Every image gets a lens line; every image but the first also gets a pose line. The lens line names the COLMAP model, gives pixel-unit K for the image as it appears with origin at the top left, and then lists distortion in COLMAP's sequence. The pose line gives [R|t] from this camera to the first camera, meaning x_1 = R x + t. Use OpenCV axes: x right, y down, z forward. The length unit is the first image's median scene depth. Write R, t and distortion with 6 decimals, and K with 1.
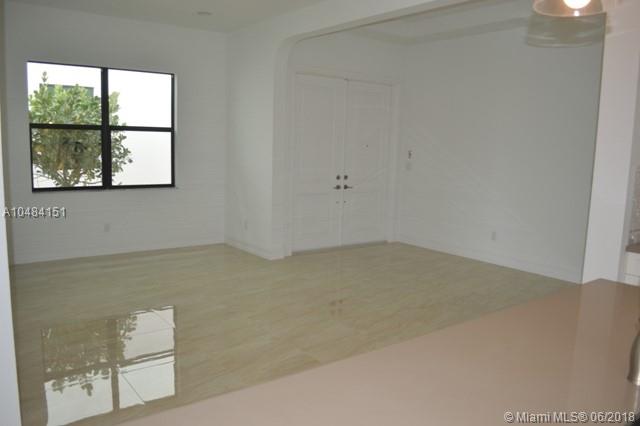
lens RADIAL K [[514.9, 0, 320.0], [0, 514.9, 213.0], [0, 0, 1]] dist [-0.071611, 0.007535]
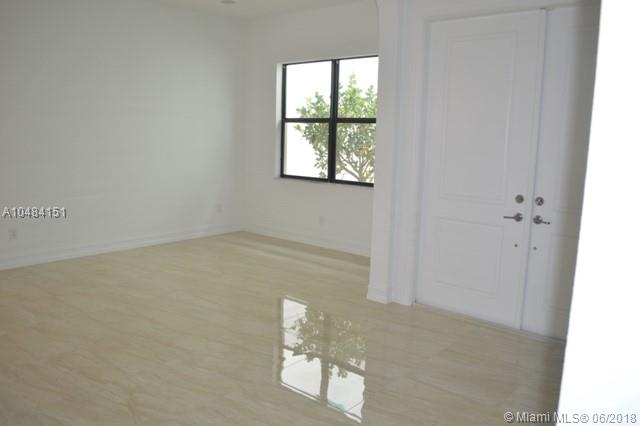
lens RADIAL K [[514.9, 0, 320.0], [0, 514.9, 213.0], [0, 0, 1]] dist [-0.071611, 0.007535]
pose [[0.193681, 0.126746, -0.972843, 0.499599], [-0.153647, 0.983302, 0.097520, -0.073837], [0.968958, 0.130586, 0.209921, 0.691101]]
